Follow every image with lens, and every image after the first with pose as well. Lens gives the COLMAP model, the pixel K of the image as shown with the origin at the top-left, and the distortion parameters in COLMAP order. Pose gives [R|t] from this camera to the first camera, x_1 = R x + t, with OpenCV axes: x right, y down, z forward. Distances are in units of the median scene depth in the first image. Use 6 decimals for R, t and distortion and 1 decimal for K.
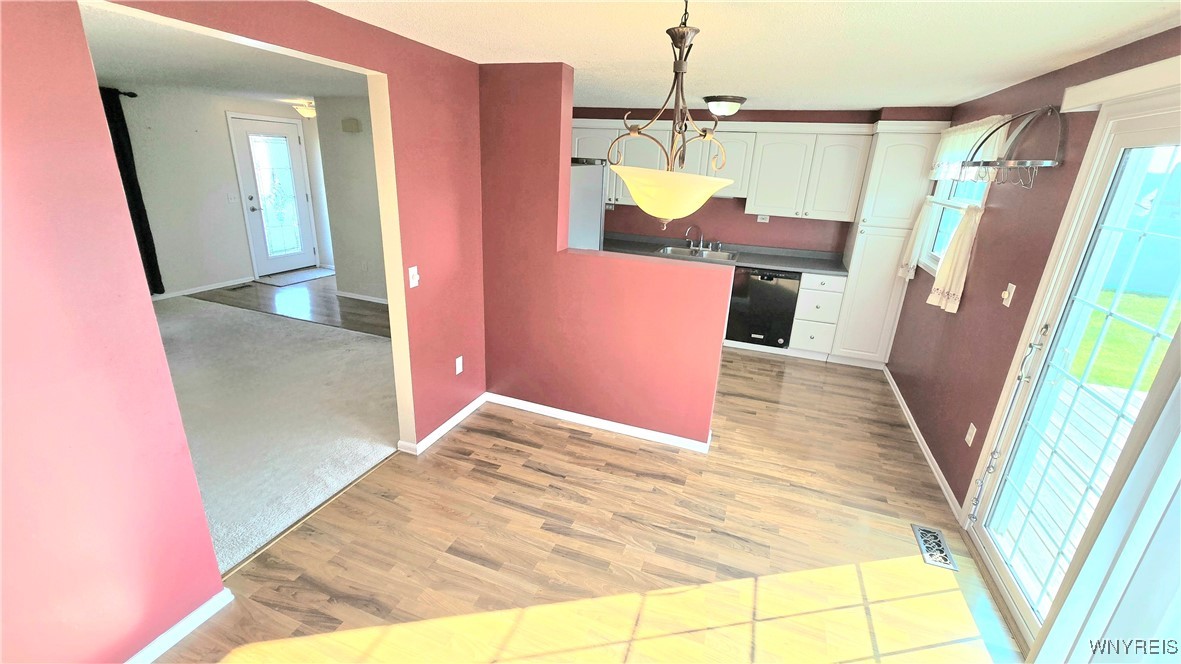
lens RADIAL K [[485.5, 0, 592.5], [0, 485.5, 325.8], [0, 0, 1]] dist [0.000952, 0.000172]
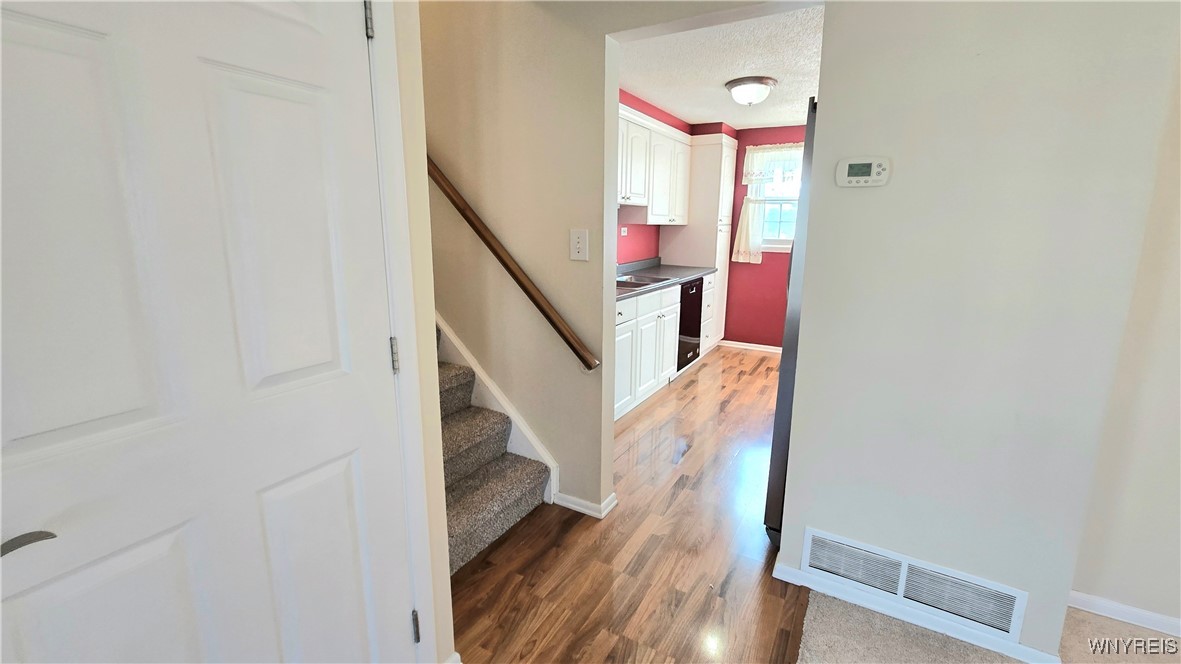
lens RADIAL K [[492.4, 0, 600.9], [0, 492.4, 318.1], [0, 0, 1]] dist [-0.000255, 0.000094]
pose [[0.156198, -0.230182, 0.960530, -0.909646], [0.314038, 0.933579, 0.172656, -0.413500], [-0.936473, 0.274674, 0.218109, 1.535379]]
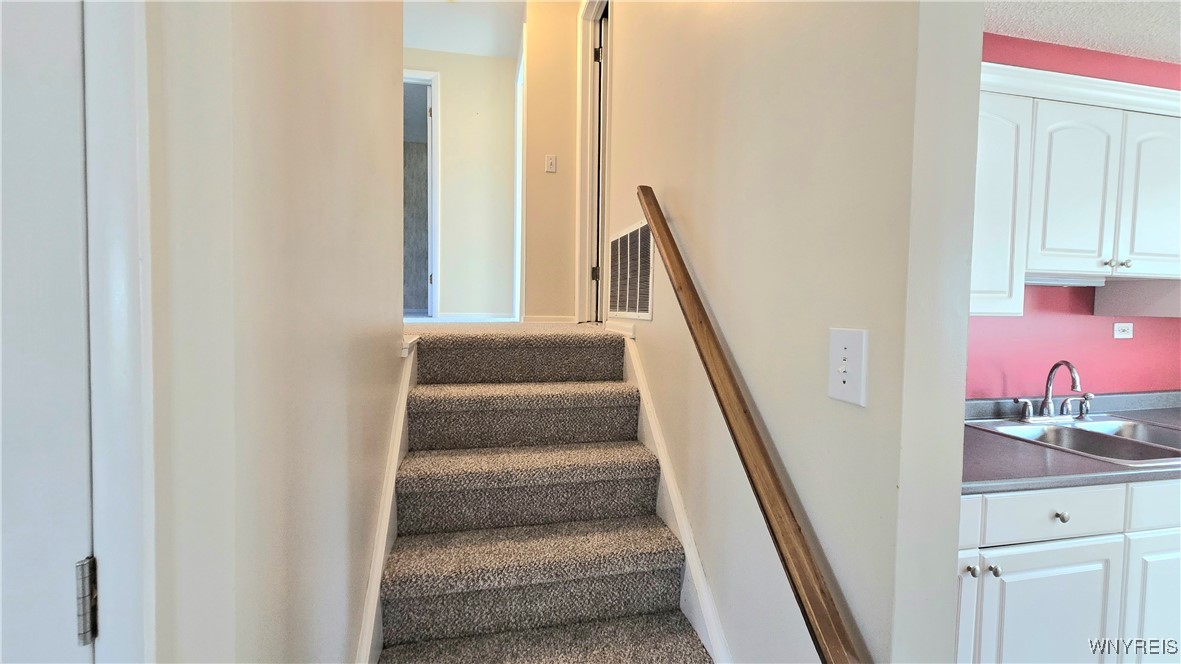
lens RADIAL K [[485.5, 0, 592.5], [0, 485.5, 325.8], [0, 0, 1]] dist [0.000952, 0.000172]
pose [[0.840757, -0.056144, 0.538493, -0.490000], [0.197056, 0.958123, -0.207771, -0.390829], [-0.504278, 0.280798, 0.816613, 1.522230]]
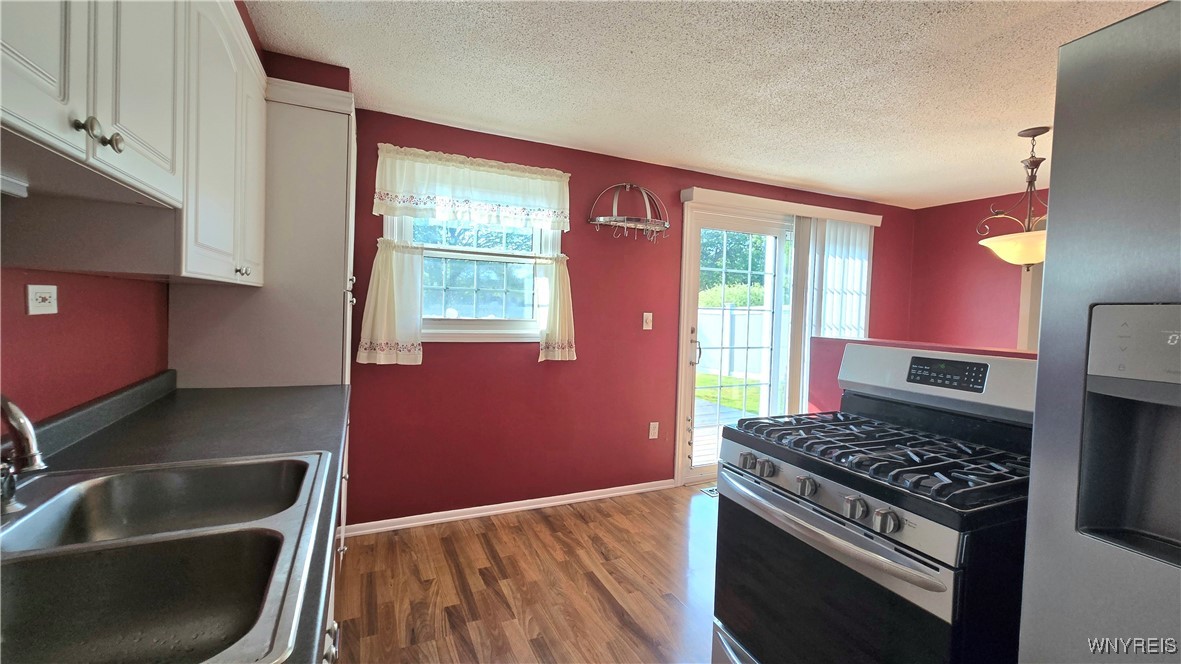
lens RADIAL K [[488.0, 0, 594.9], [0, 488.0, 325.5], [0, 0, 1]] dist [-0.000591, 0.000252]
pose [[-0.713171, -0.094814, 0.694549, 0.017737], [0.160733, 0.942295, 0.293676, -0.402185], [-0.682314, 0.321078, -0.656777, 1.686178]]
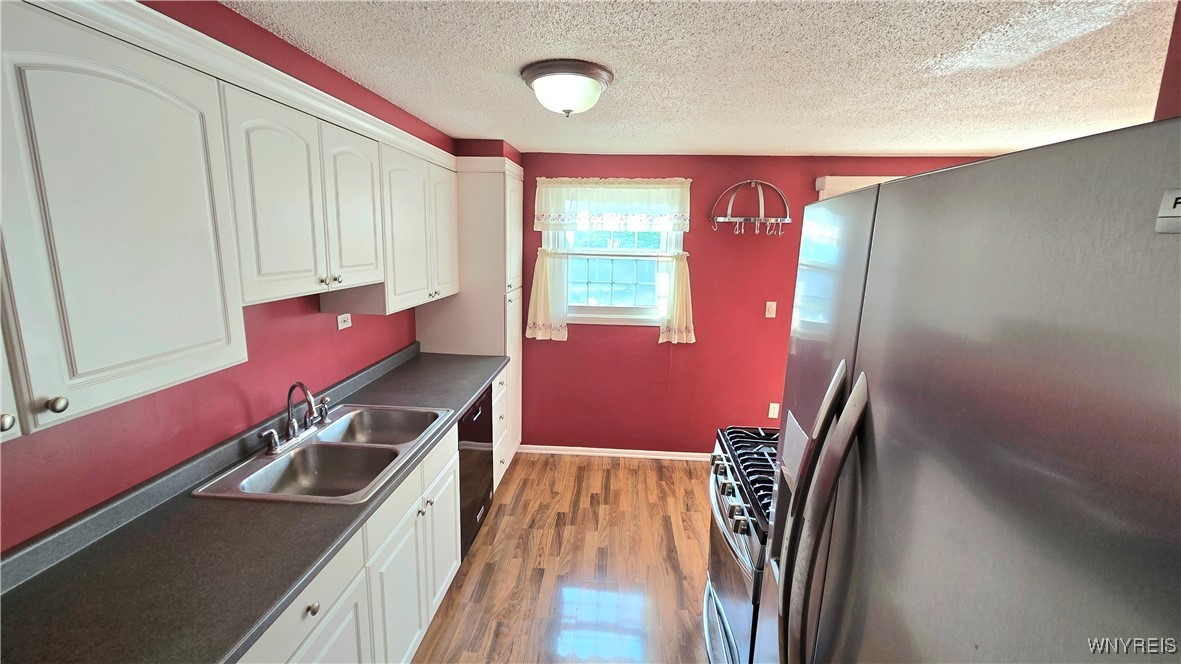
lens RADIAL K [[485.5, 0, 592.5], [0, 485.5, 325.8], [0, 0, 1]] dist [0.000952, 0.000172]
pose [[-0.286941, -0.218002, 0.932813, -0.278133], [0.275225, 0.913945, 0.298254, -0.499816], [-0.917560, 0.342314, -0.202249, 1.509753]]
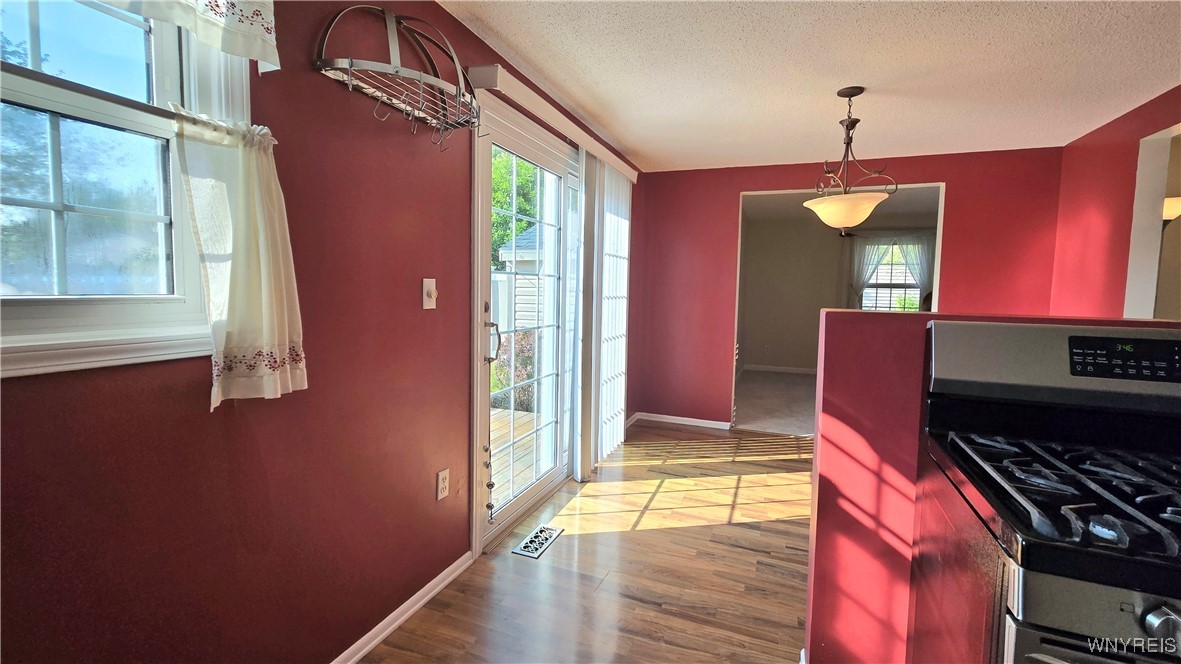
lens RADIAL K [[493.8, 0, 595.7], [0, 493.8, 324.5], [0, 0, 1]] dist [0.000801, 0.000117]
pose [[-0.997491, -0.070035, 0.010382, 0.502466], [-0.060556, 0.919913, 0.387418, -0.277859], [-0.036683, 0.385817, -0.921846, 1.438027]]
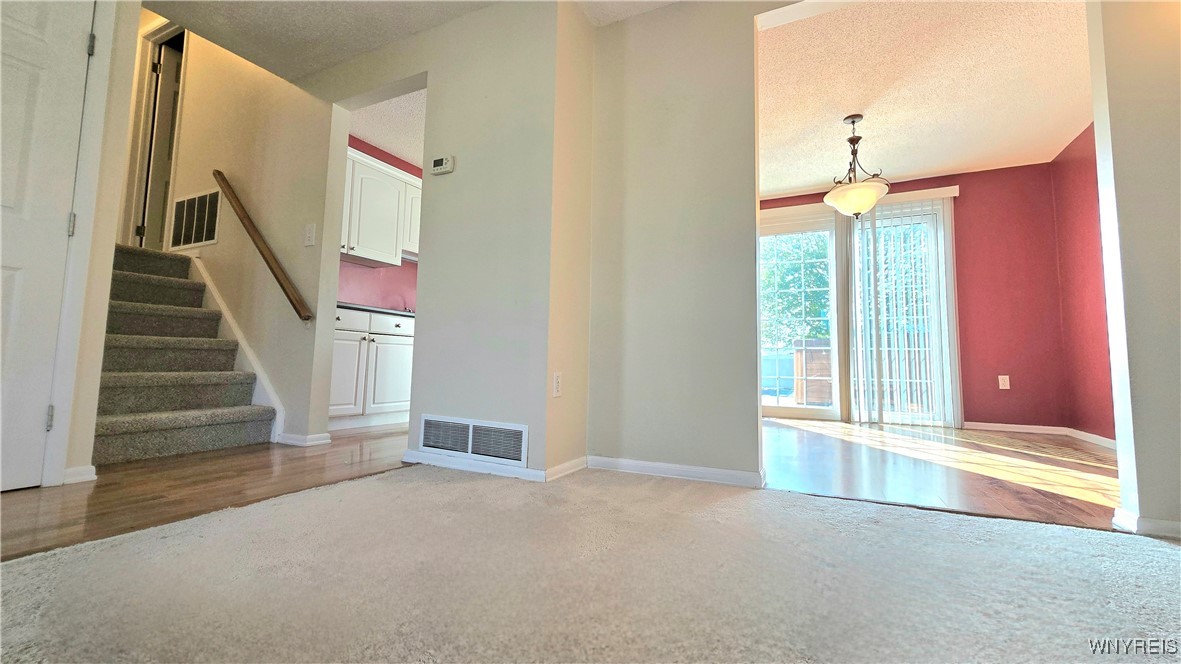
lens RADIAL K [[488.0, 0, 594.9], [0, 488.0, 325.5], [0, 0, 1]] dist [-0.000591, 0.000252]
pose [[0.112099, 0.037662, 0.992983, -1.124136], [0.302314, 0.950621, -0.070184, 0.022775], [-0.946594, 0.308060, 0.095178, 1.100829]]
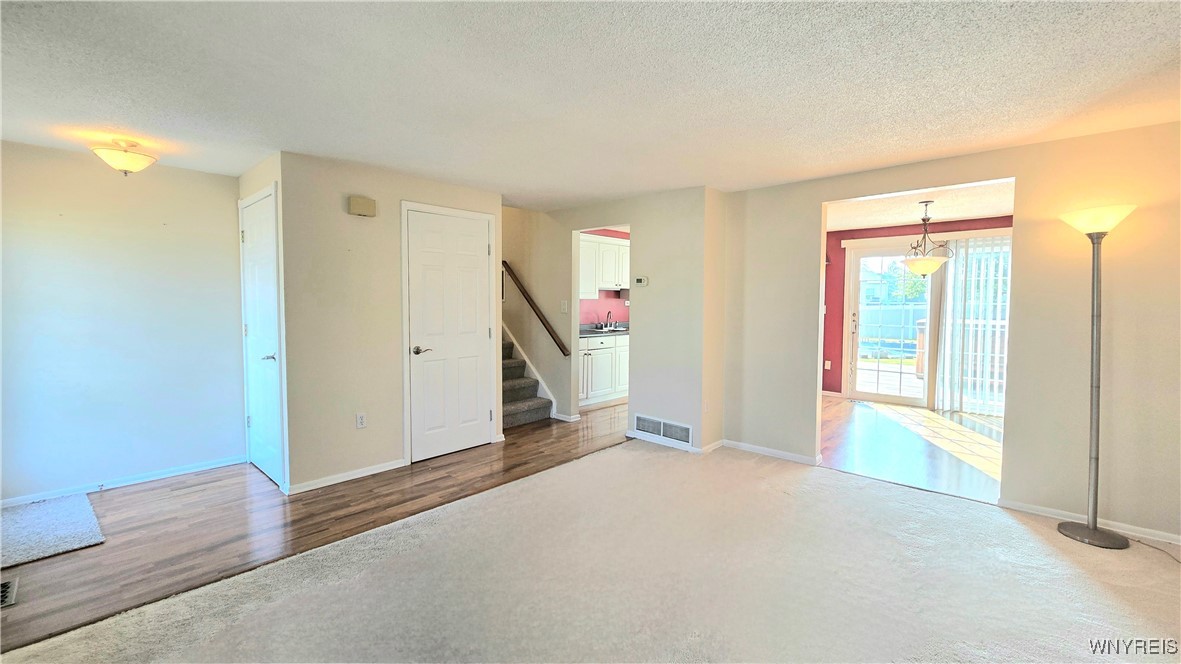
lens RADIAL K [[488.0, 0, 594.9], [0, 488.0, 325.5], [0, 0, 1]] dist [-0.000591, 0.000252]
pose [[0.379919, -0.094381, 0.920192, -1.821446], [0.307101, 0.951228, -0.029229, -0.246173], [-0.872554, 0.293697, 0.390374, 0.909766]]
